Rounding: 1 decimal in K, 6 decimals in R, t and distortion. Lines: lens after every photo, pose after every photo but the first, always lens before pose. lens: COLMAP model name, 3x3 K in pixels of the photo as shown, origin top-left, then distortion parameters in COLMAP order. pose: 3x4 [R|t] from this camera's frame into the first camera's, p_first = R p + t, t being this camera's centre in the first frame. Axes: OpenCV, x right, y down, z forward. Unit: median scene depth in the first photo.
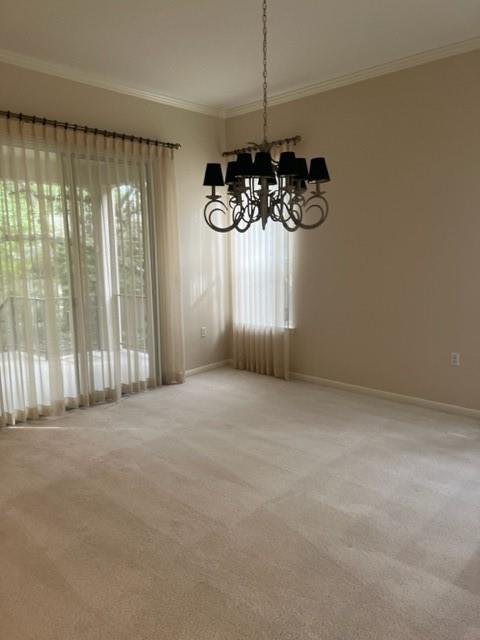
lens RADIAL K [[477.3, 0, 242.9], [0, 477.3, 316.2], [0, 0, 1]] dist [0.045424, -0.049739]
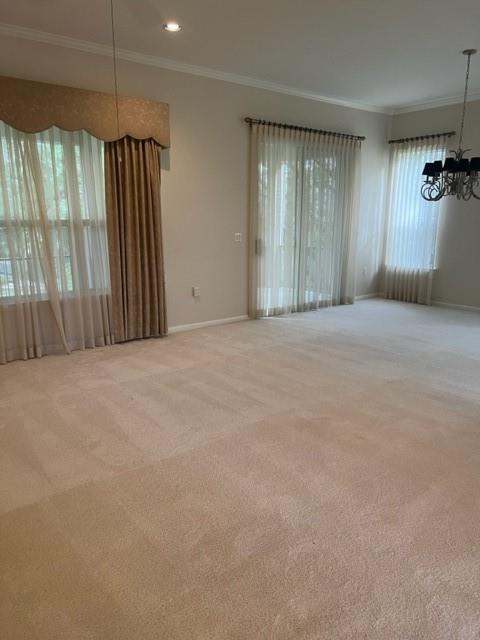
lens RADIAL K [[477.3, 0, 235.4], [0, 477.3, 323.7], [0, 0, 1]] dist [0.045424, -0.049739]
pose [[0.986799, 0.058457, -0.151031, -0.256000], [-0.045199, 0.994936, 0.089777, 0.083385], [0.155514, -0.081766, 0.984444, -0.508139]]
